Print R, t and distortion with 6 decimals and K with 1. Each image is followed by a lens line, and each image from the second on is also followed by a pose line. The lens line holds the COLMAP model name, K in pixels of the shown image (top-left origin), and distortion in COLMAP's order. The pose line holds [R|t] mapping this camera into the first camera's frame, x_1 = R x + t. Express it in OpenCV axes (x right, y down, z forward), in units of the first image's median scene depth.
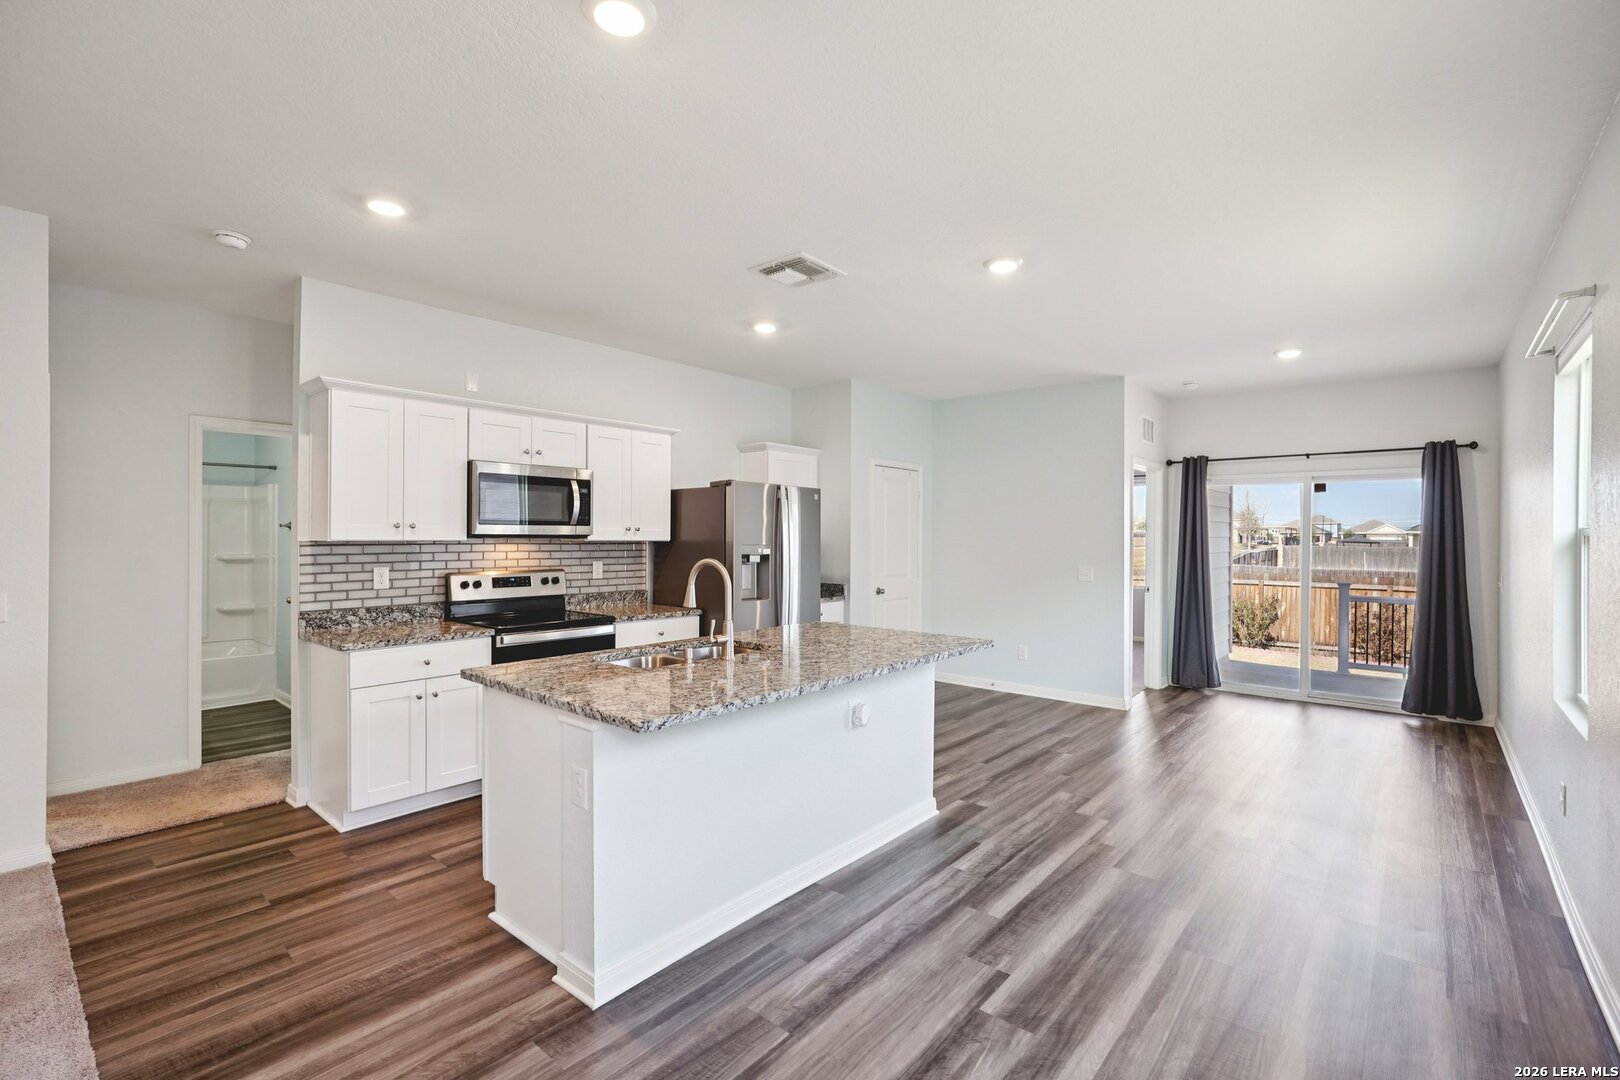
lens RADIAL K [[723.8, 0, 807.6], [0, 723.8, 534.4], [0, 0, 1]] dist [-0.011751, 0.006481]
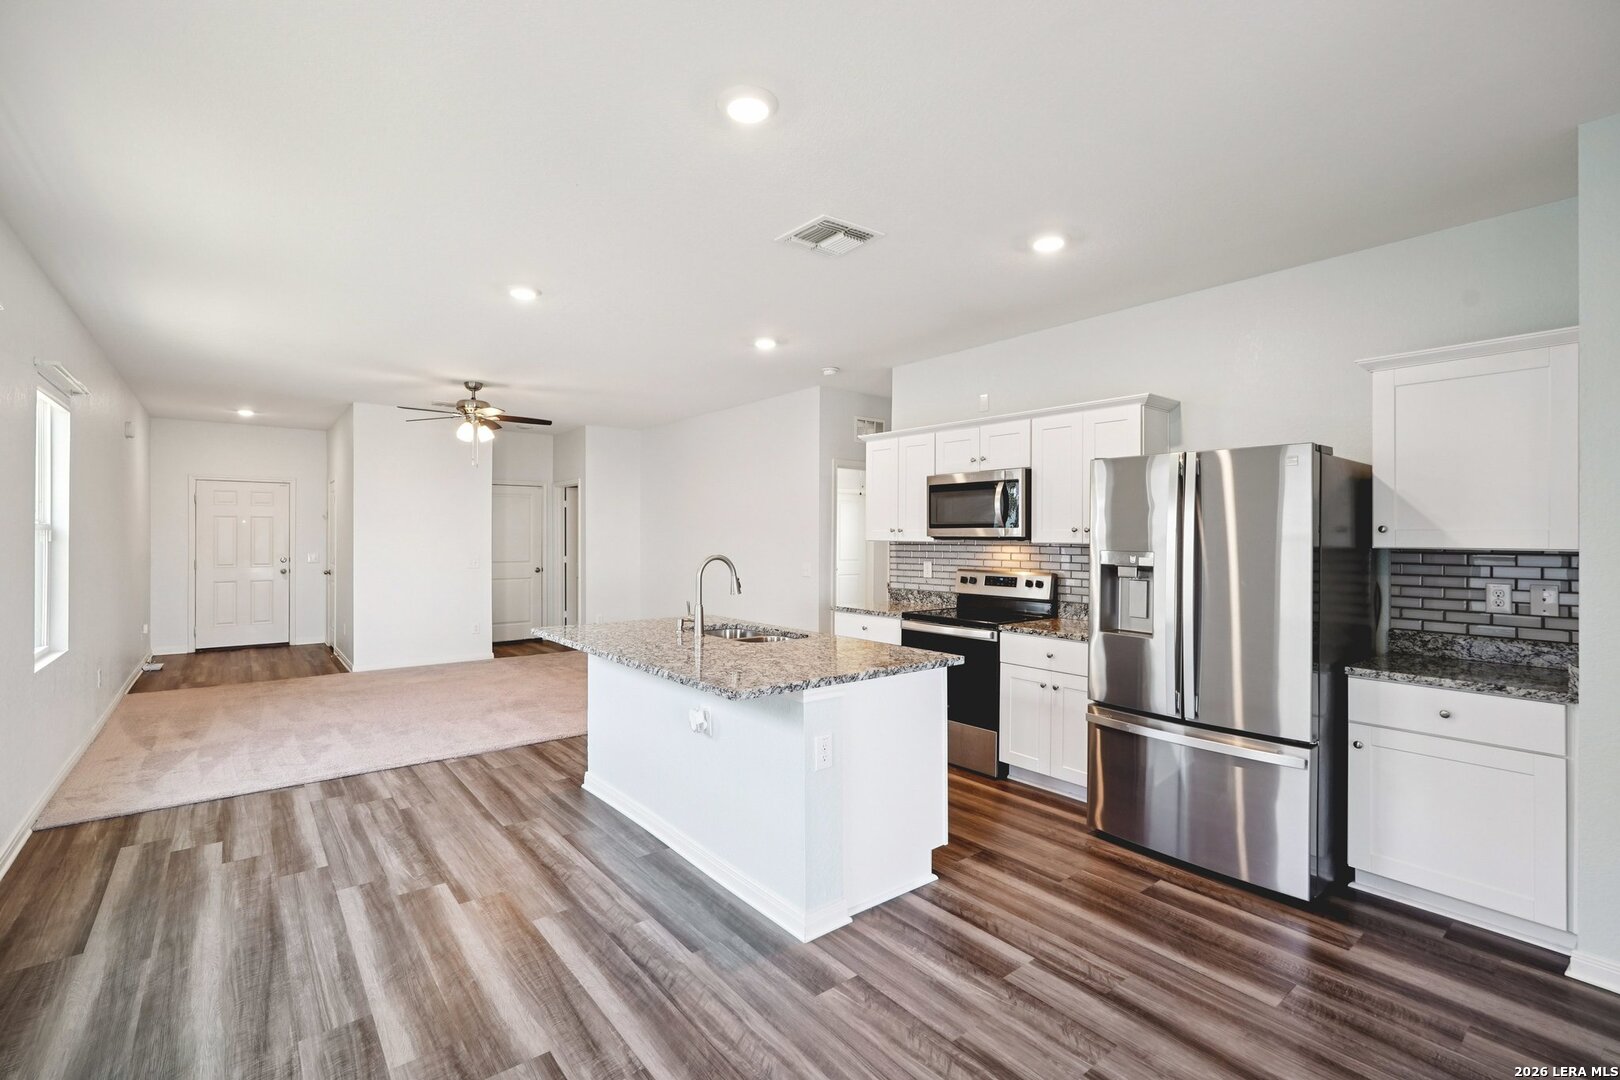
lens RADIAL K [[721.6, 0, 805.3], [0, 721.6, 539.6], [0, 0, 1]] dist [-0.020996, 0.012610]
pose [[-0.186724, -0.002821, -0.982408, 0.622308], [-0.004390, 0.999988, -0.002037, 0.007035], [0.982403, 0.003932, -0.186734, 0.830395]]
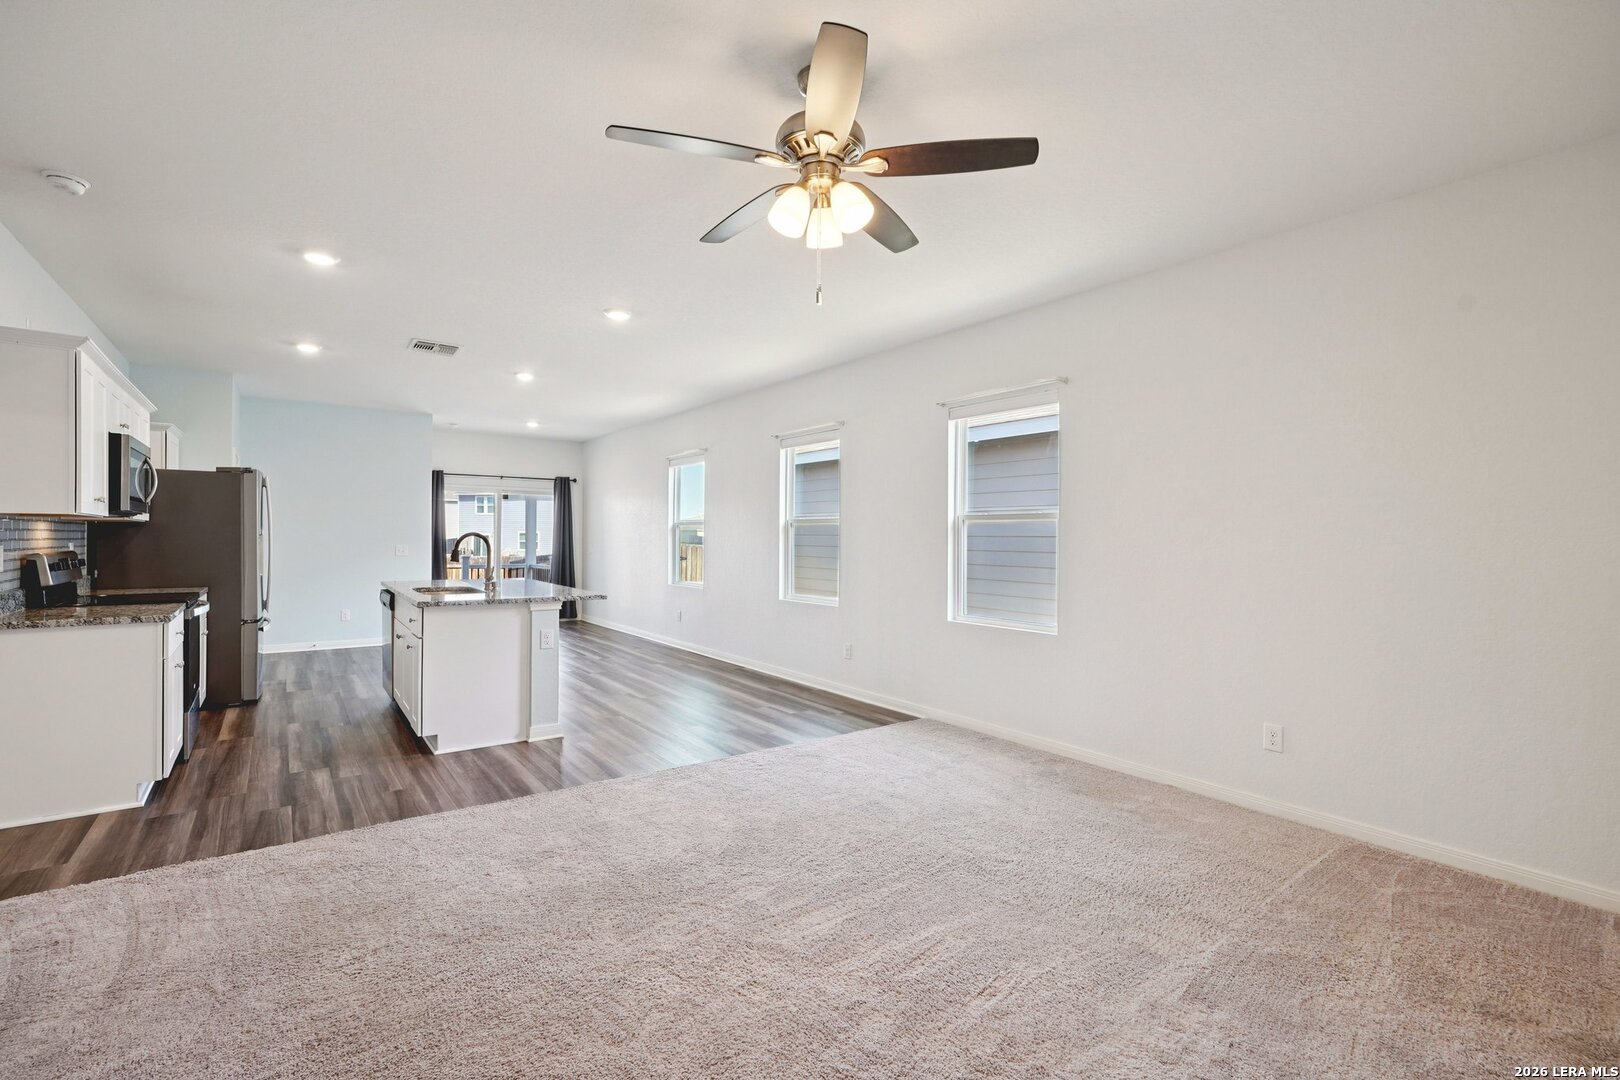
lens RADIAL K [[721.6, 0, 805.3], [0, 721.6, 539.6], [0, 0, 1]] dist [-0.020996, 0.012610]
pose [[0.228811, -0.007599, 0.973441, -0.961653], [-0.007502, 0.999926, 0.009569, 0.018157], [-0.973442, -0.009492, 0.228737, -0.084456]]
